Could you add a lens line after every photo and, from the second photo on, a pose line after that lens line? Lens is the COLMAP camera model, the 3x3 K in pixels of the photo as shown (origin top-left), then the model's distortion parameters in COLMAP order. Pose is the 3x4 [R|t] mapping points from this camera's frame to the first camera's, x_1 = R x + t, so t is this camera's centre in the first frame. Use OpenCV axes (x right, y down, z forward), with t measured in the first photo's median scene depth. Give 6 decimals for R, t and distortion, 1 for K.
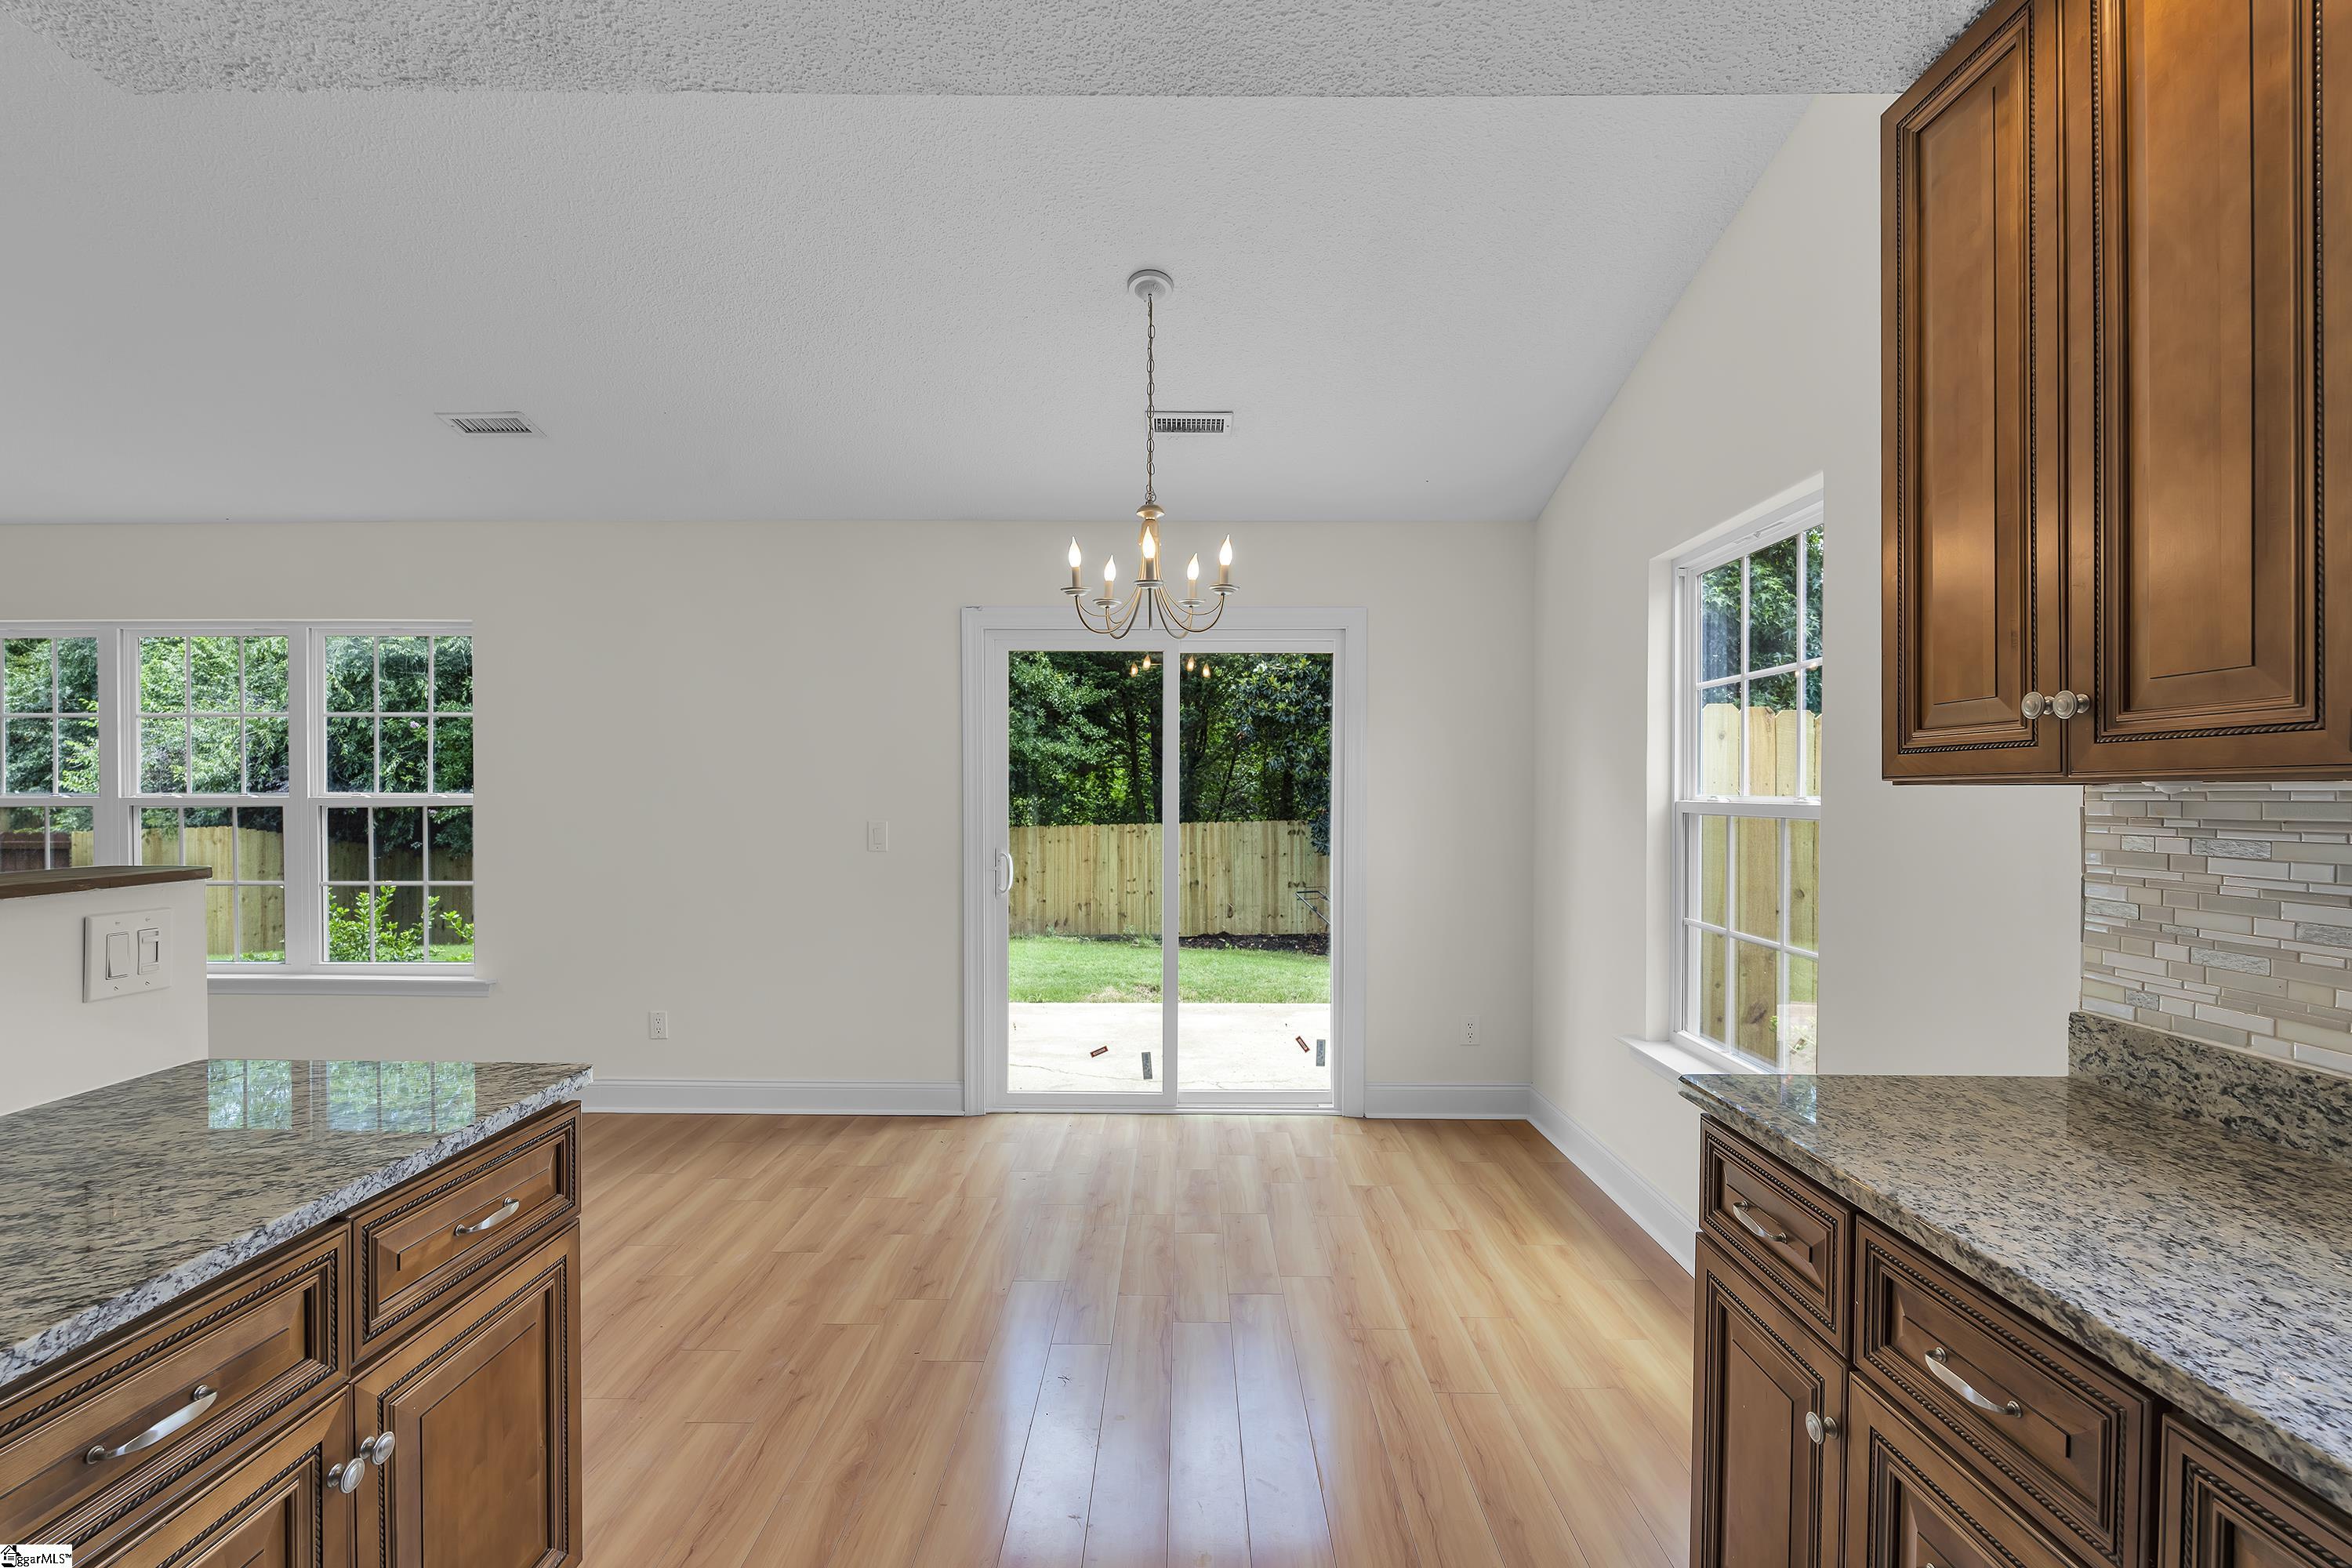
lens RADIAL K [[1050.9, 0, 1175.6], [0, 1050.9, 793.4], [0, 0, 1]] dist [0.000122, 0.000002]
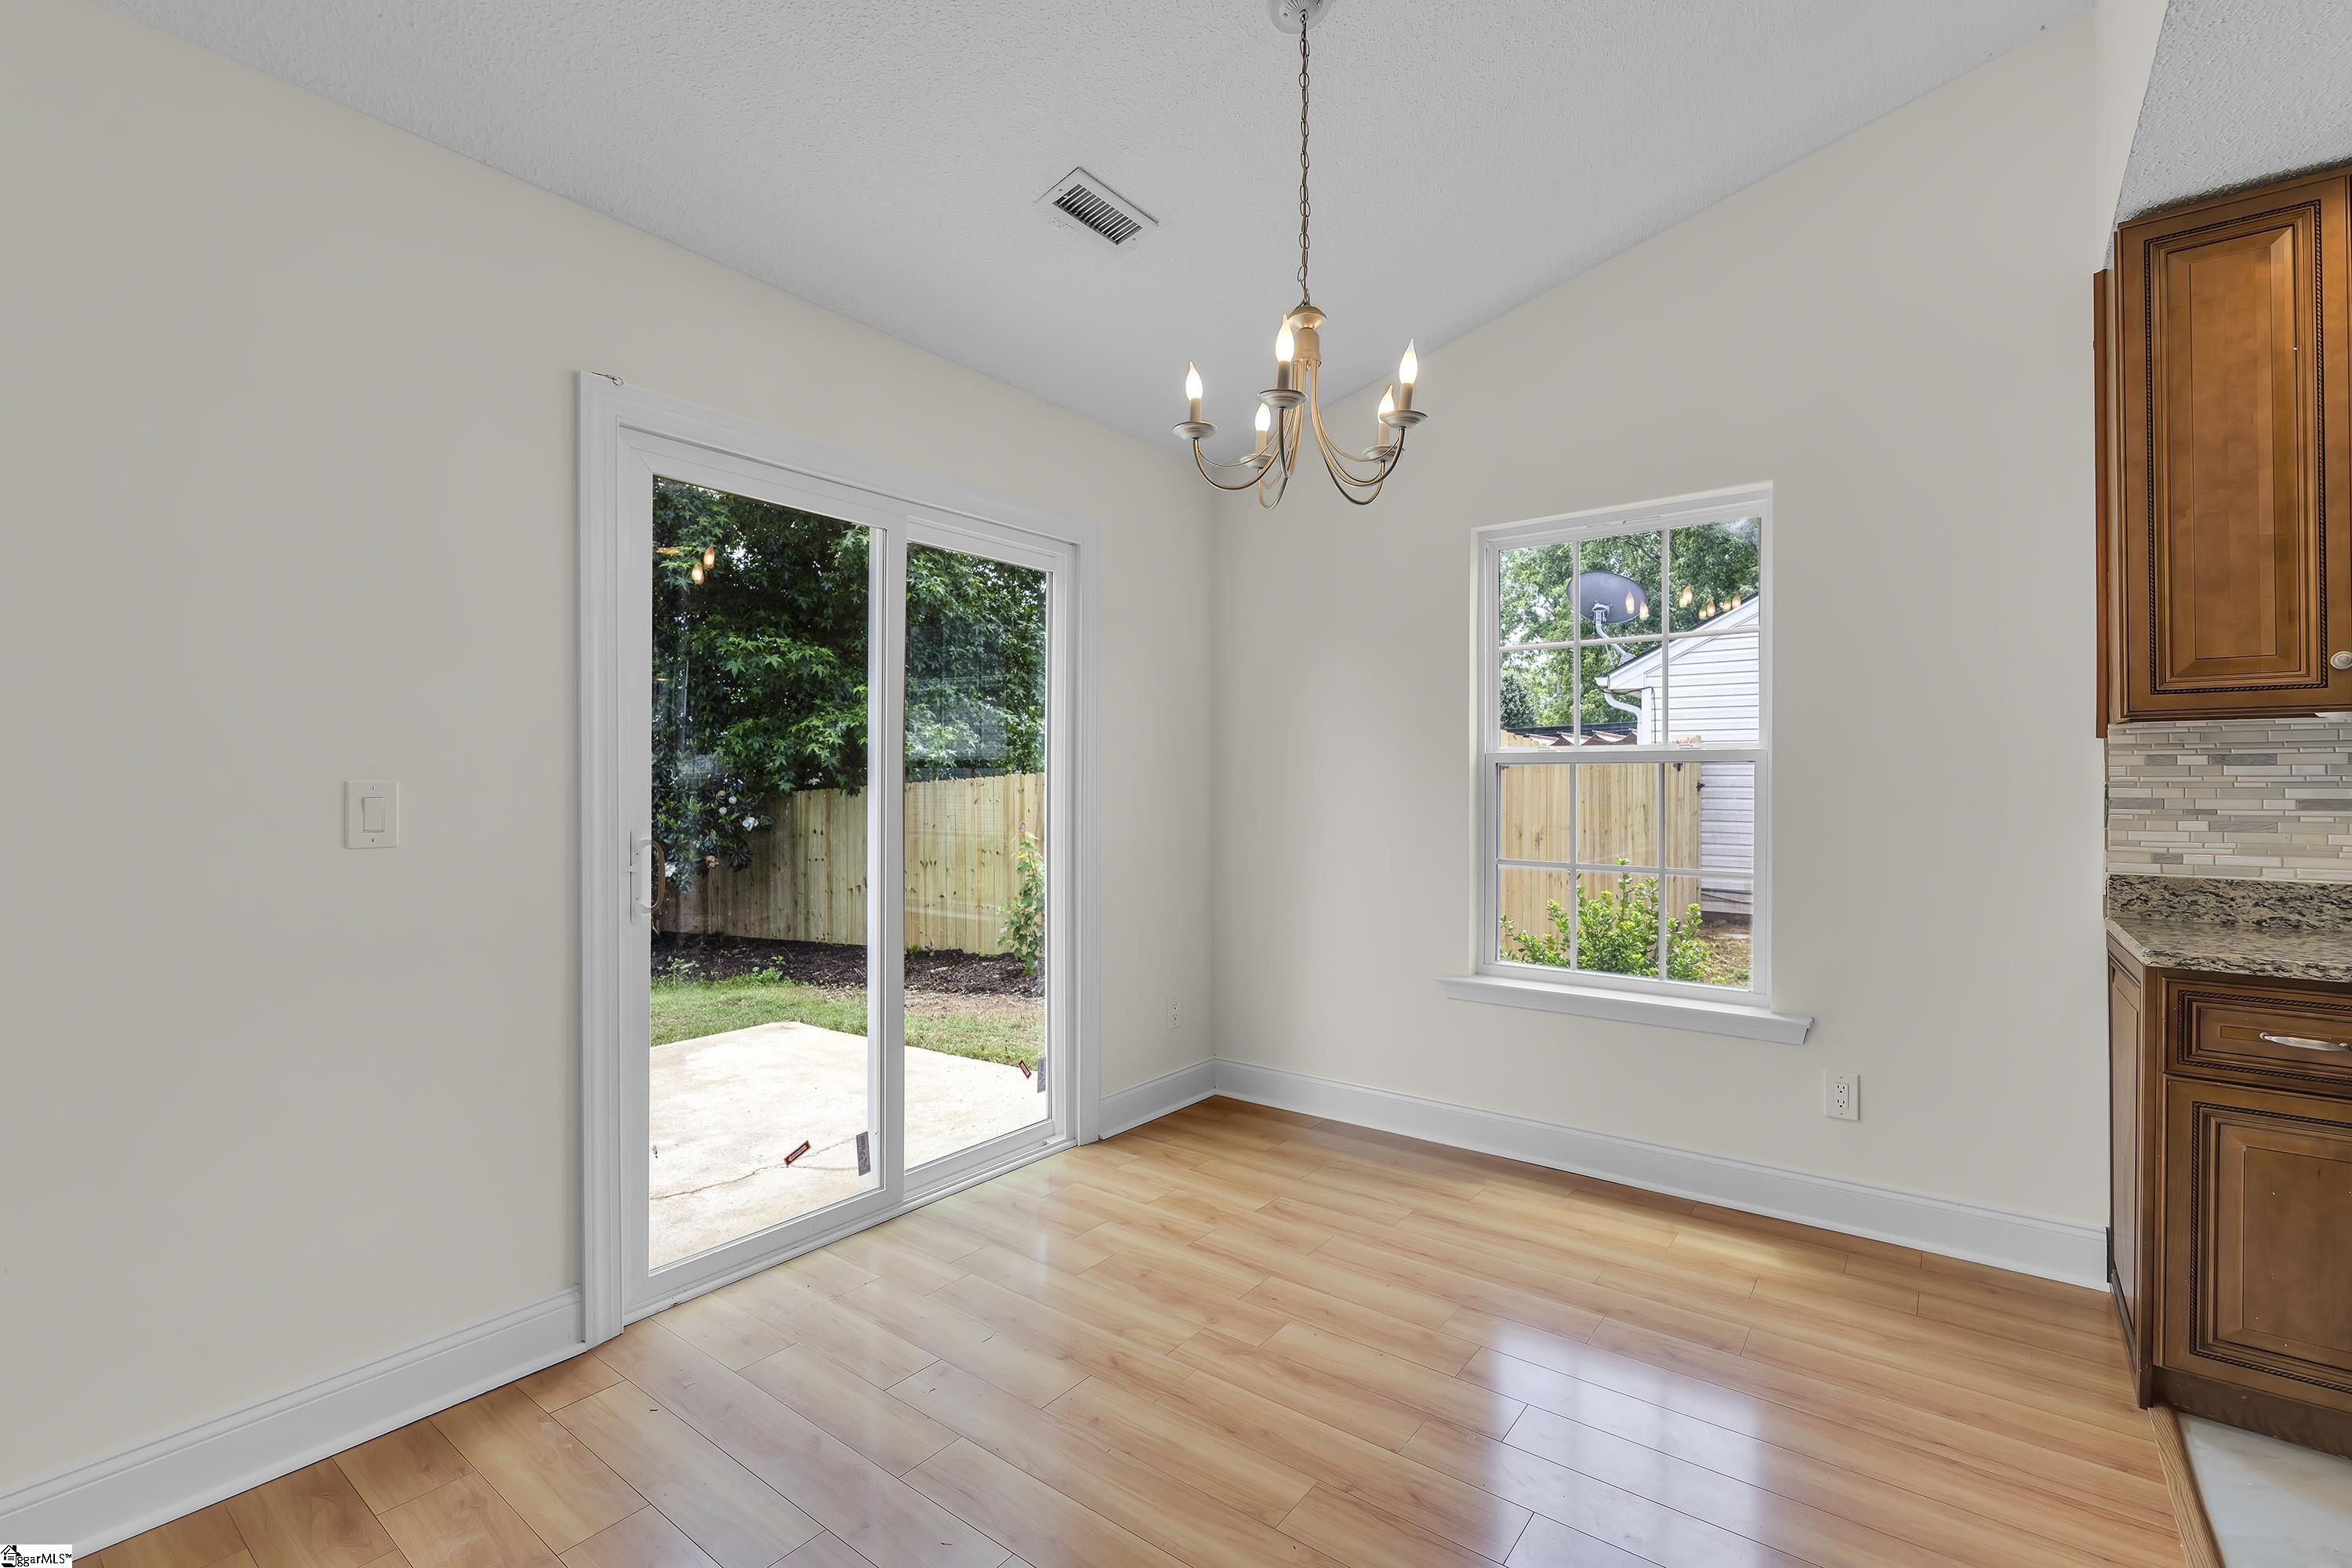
lens RADIAL K [[1034.3, 0, 1173.9], [0, 1034.3, 773.1], [0, 0, 1]] dist [-0.007041, -0.000249]
pose [[0.595753, 0.005131, 0.803151, -0.635879], [0.002654, 0.999962, -0.008357, 0.040404], [-0.803163, 0.007110, 0.595717, 0.674269]]
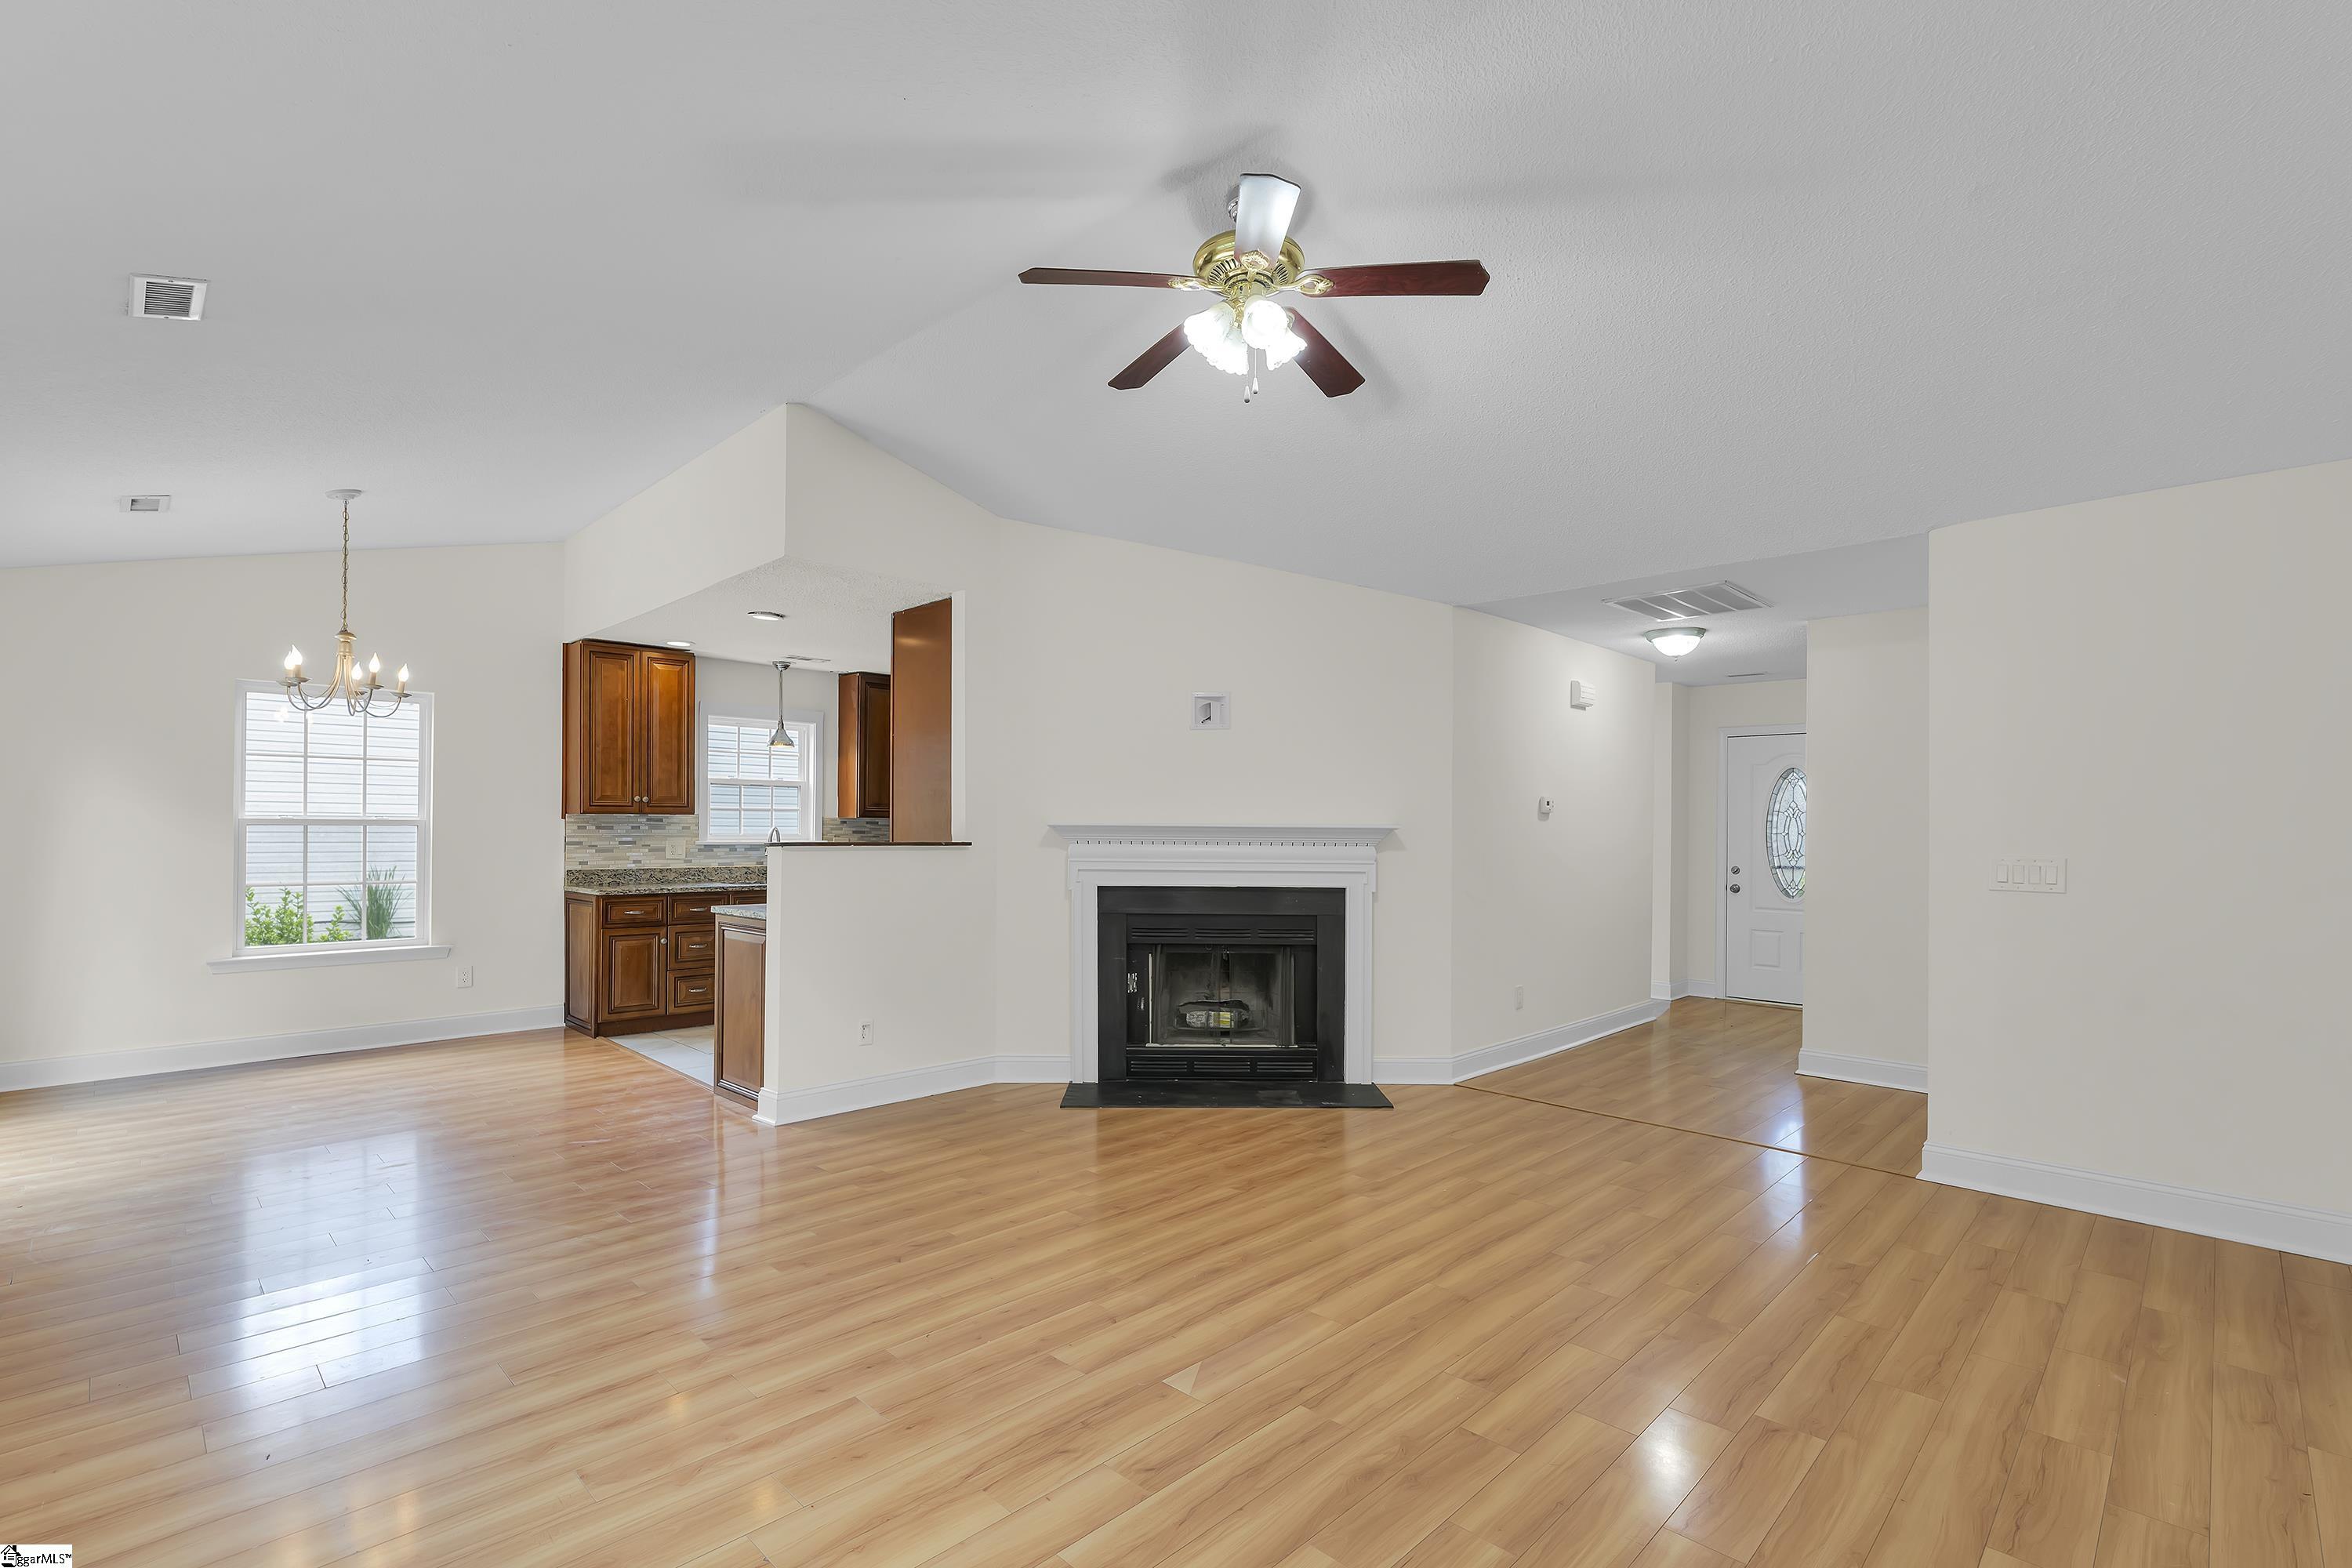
lens RADIAL K [[1082.2, 0, 1212.3], [0, 1082.2, 828.2], [0, 0, 1]] dist [-0.003167, -0.000235]
pose [[-0.731257, -0.005950, 0.682076, -2.144274], [-0.004173, 0.999982, 0.004250, 0.010969], [-0.682089, 0.000261, -0.731269, 1.321829]]
